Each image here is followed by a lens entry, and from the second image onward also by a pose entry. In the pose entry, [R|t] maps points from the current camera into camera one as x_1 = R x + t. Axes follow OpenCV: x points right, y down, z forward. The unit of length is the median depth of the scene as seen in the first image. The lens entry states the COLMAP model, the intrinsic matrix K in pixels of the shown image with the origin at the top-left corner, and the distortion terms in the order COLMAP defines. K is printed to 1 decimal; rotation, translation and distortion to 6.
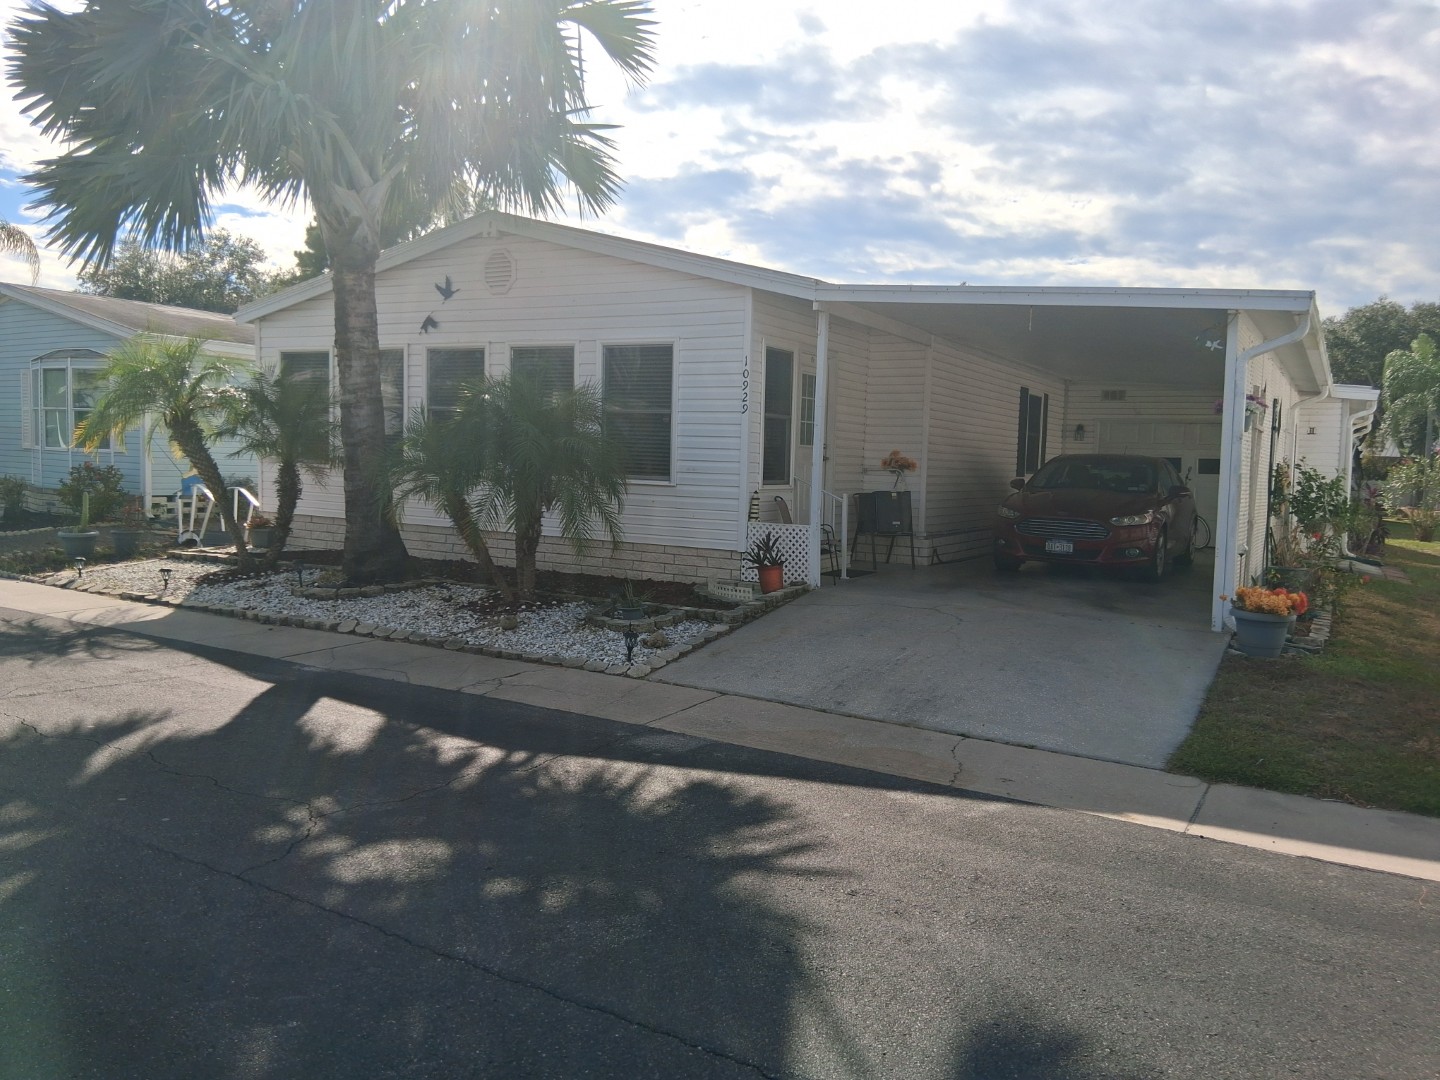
lens RADIAL K [[1087.0, 0, 736.7], [0, 1087.0, 509.3], [0, 0, 1]] dist [0.055534, -0.072218]
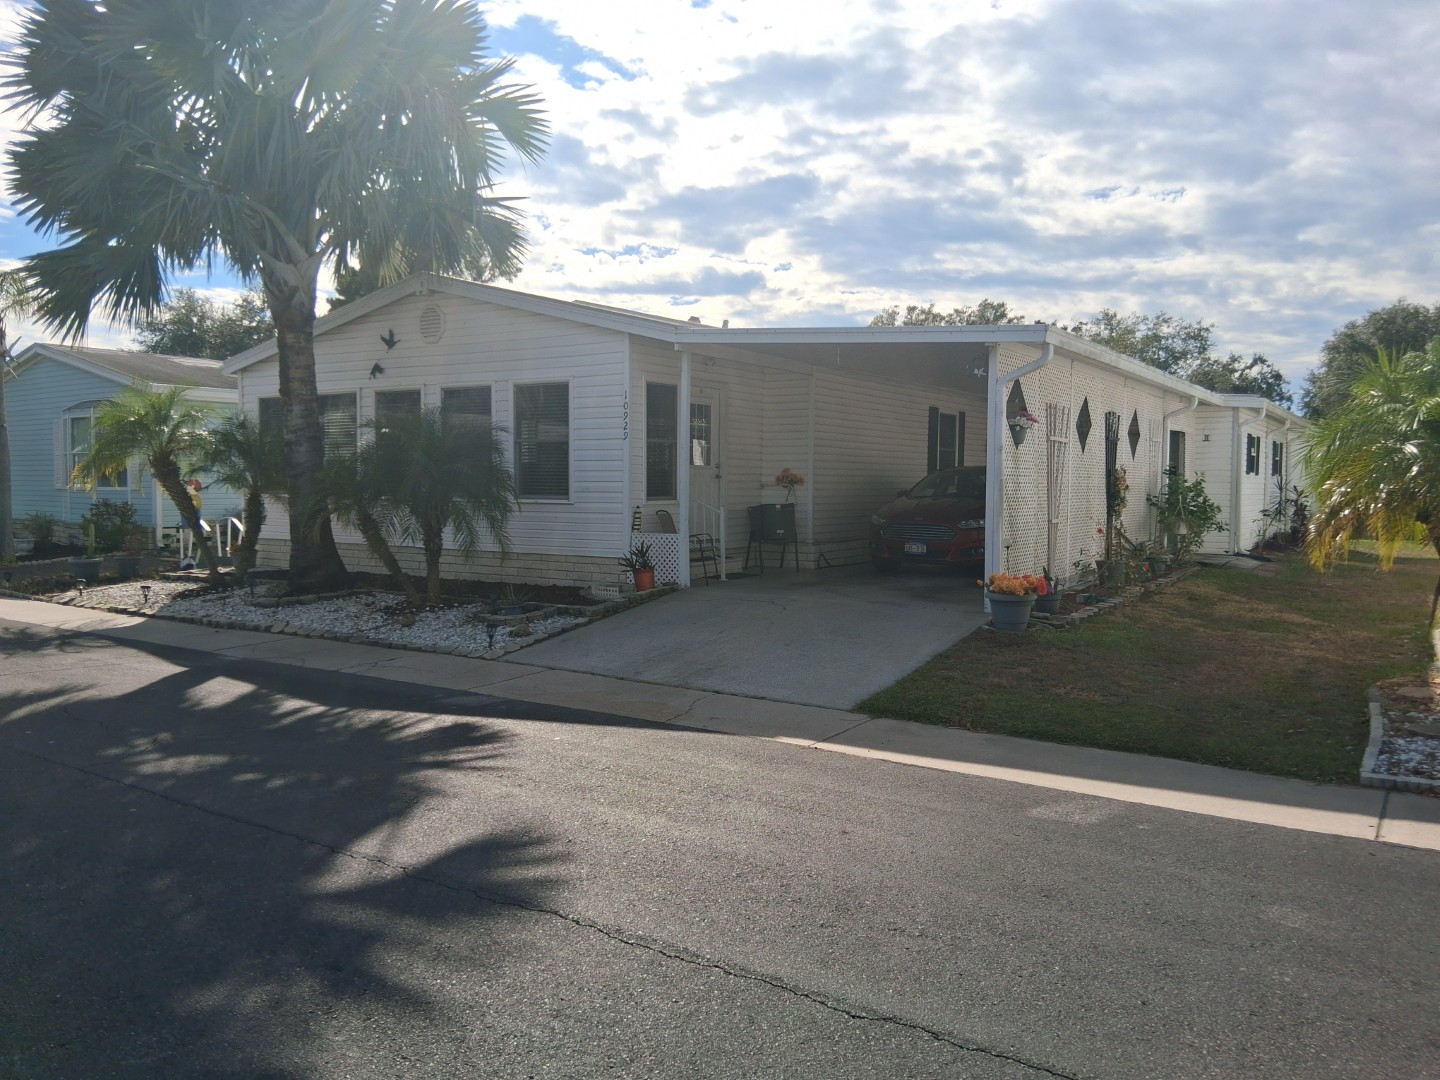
lens RADIAL K [[1087.0, 0, 726.2], [0, 1087.0, 492.4], [0, 0, 1]] dist [0.055534, -0.072218]
pose [[0.998098, -0.028383, -0.054716, 0.156588], [0.026409, 0.998986, -0.036469, 0.011973], [0.055695, 0.034954, 0.997836, -0.136142]]
